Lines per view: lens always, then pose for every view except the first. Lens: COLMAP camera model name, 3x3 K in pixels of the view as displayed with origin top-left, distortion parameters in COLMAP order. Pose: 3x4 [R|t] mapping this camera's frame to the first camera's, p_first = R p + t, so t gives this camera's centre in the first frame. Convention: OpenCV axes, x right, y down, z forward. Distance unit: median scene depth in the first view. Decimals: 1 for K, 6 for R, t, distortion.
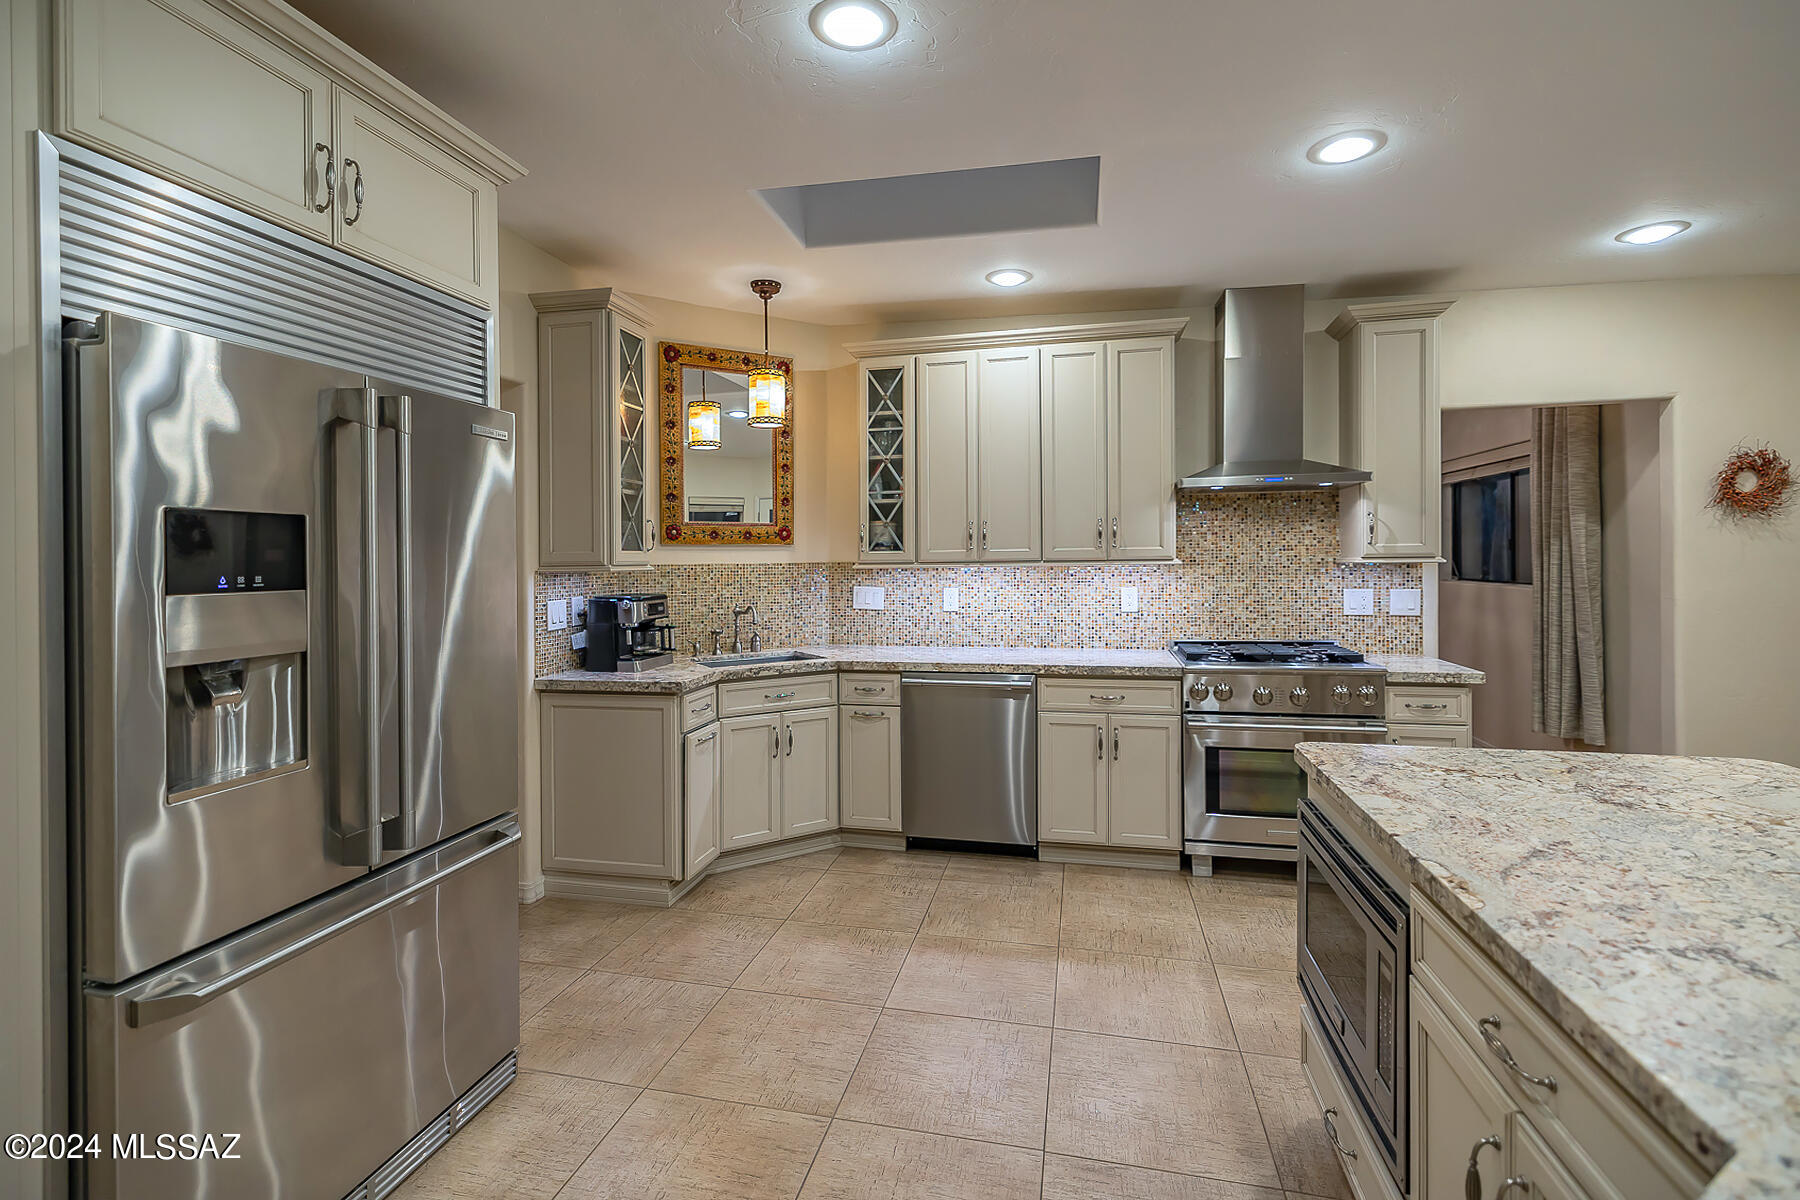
lens RADIAL K [[775.4, 0, 911.6], [0, 775.4, 556.2], [0, 0, 1]] dist [0.003208, -0.001171]
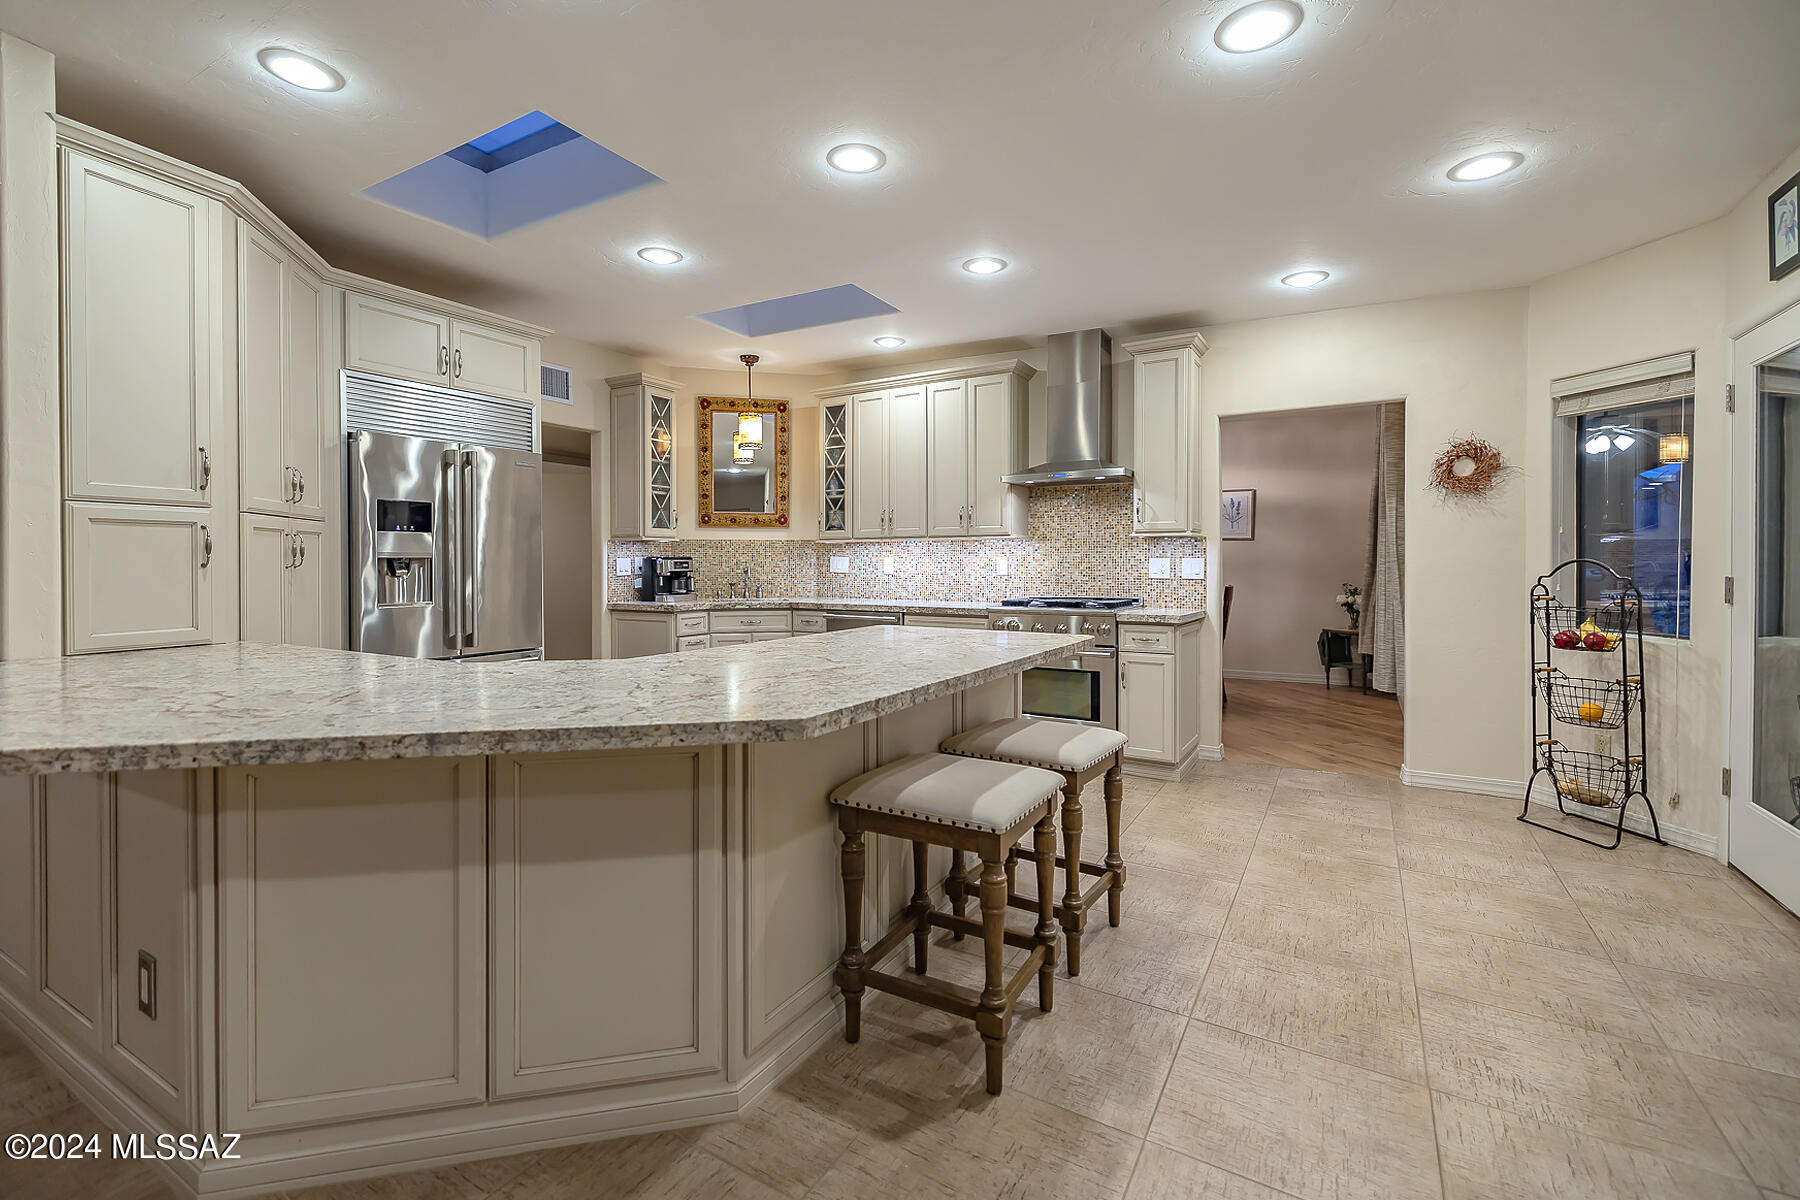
lens RADIAL K [[775.4, 0, 917.9], [0, 775.4, 565.3], [0, 0, 1]] dist [0.003208, -0.001171]
pose [[0.948916, 0.011220, -0.315328, 0.607587], [-0.008906, 0.999922, 0.008778, 0.046659], [0.315402, -0.005521, 0.948942, -0.354115]]
